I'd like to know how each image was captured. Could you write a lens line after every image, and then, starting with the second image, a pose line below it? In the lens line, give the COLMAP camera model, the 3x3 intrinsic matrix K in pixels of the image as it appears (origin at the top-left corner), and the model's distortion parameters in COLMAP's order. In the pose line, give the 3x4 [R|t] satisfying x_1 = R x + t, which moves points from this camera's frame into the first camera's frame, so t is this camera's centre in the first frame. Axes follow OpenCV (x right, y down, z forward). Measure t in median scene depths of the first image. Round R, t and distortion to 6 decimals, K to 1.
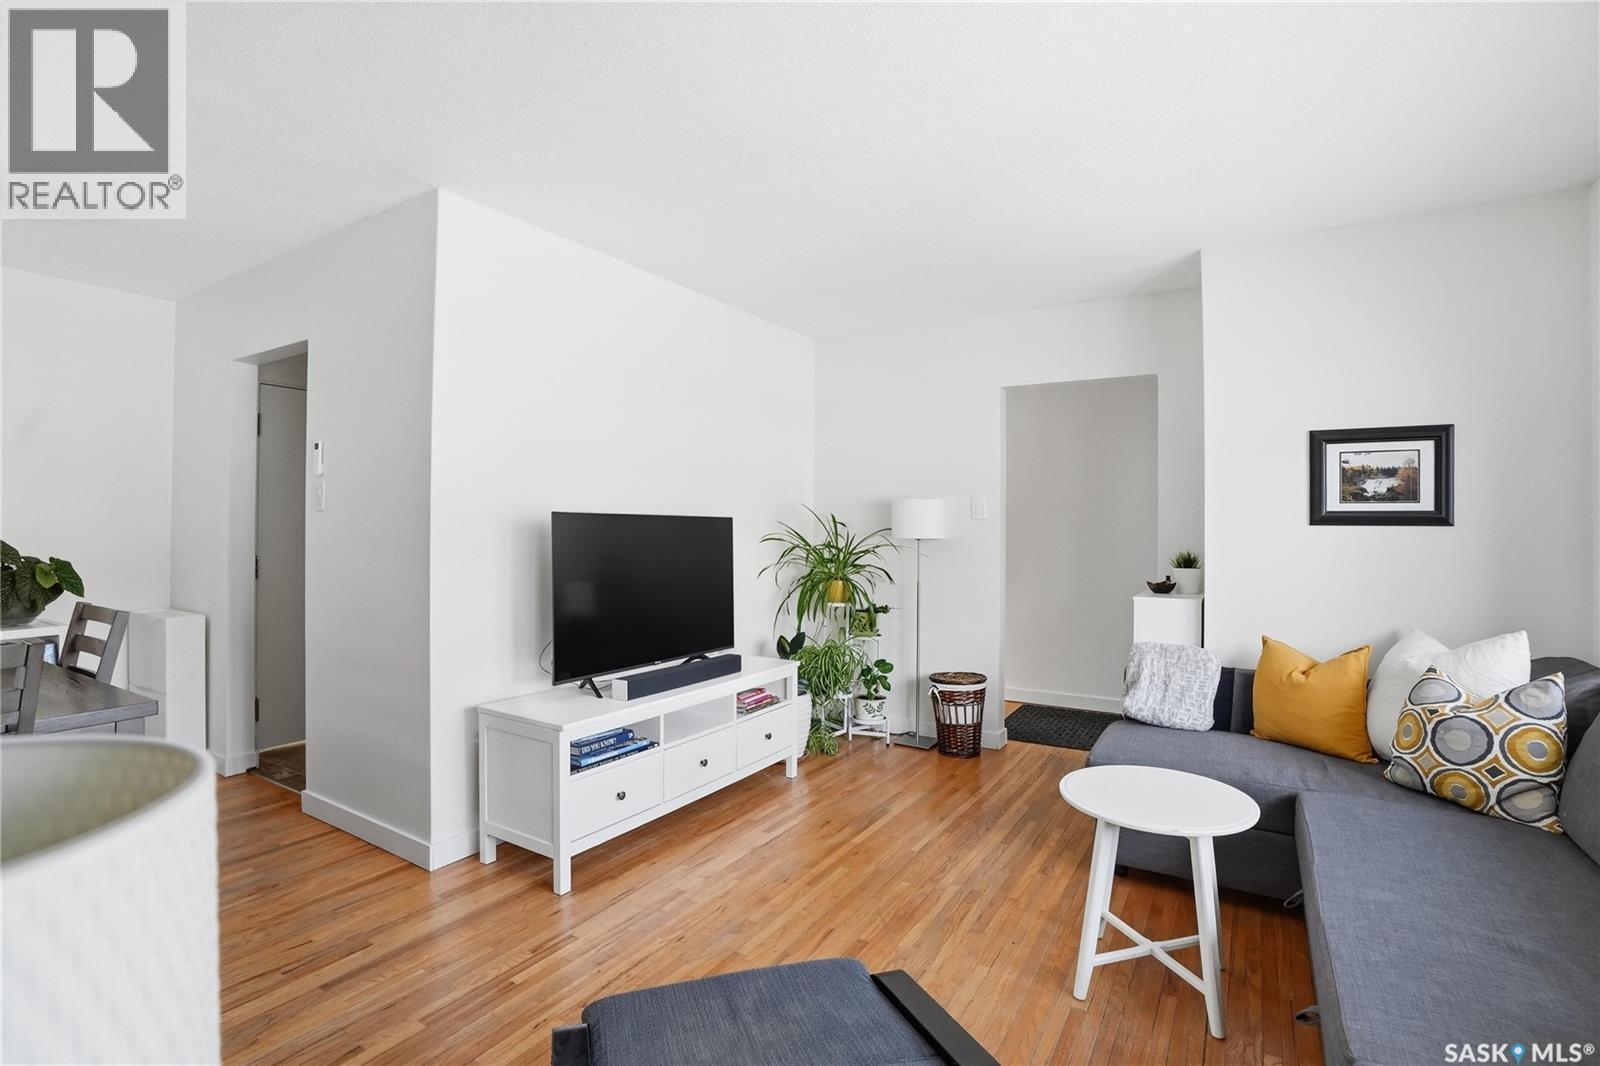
lens RADIAL K [[771.2, 0, 800.0], [0, 771.2, 533.0], [0, 0, 1]] dist [-0.074121, 0.033898]
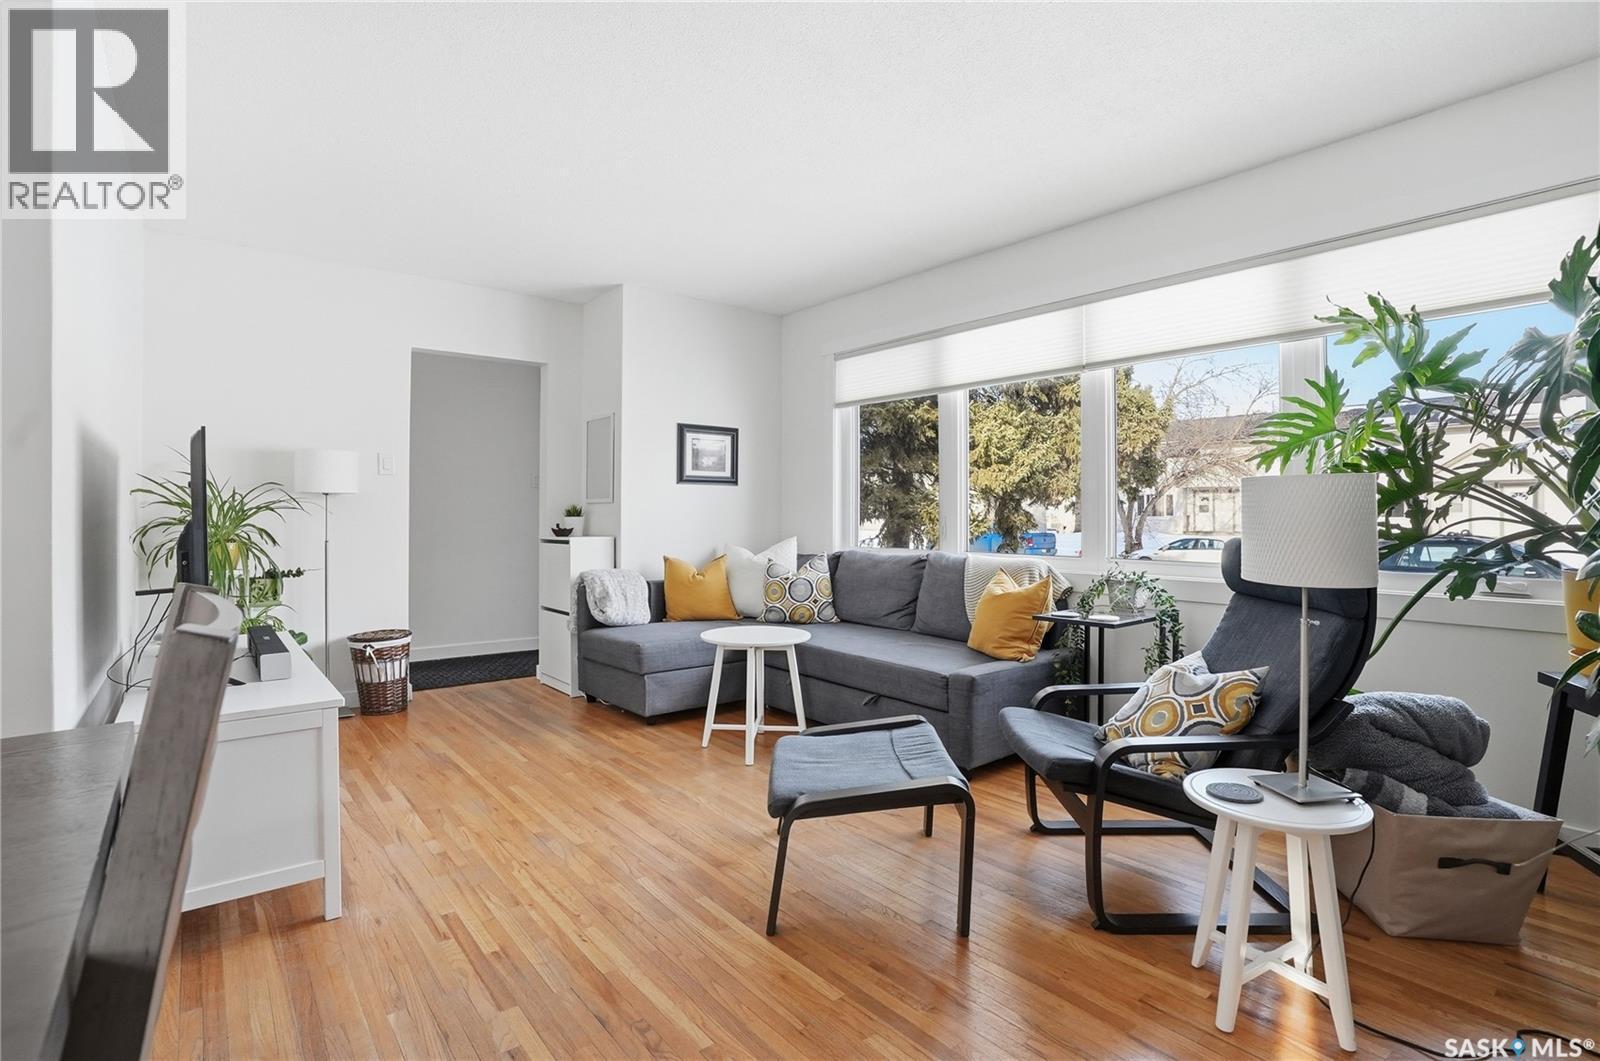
lens RADIAL K [[771.2, 0, 800.0], [0, 771.2, 530.5], [0, 0, 1]] dist [-0.074121, 0.033898]
pose [[0.316389, -0.023115, 0.948348, -0.764127], [0.011785, 0.999722, 0.020435, 0.057653], [-0.948556, 0.004711, 0.316573, 0.255051]]
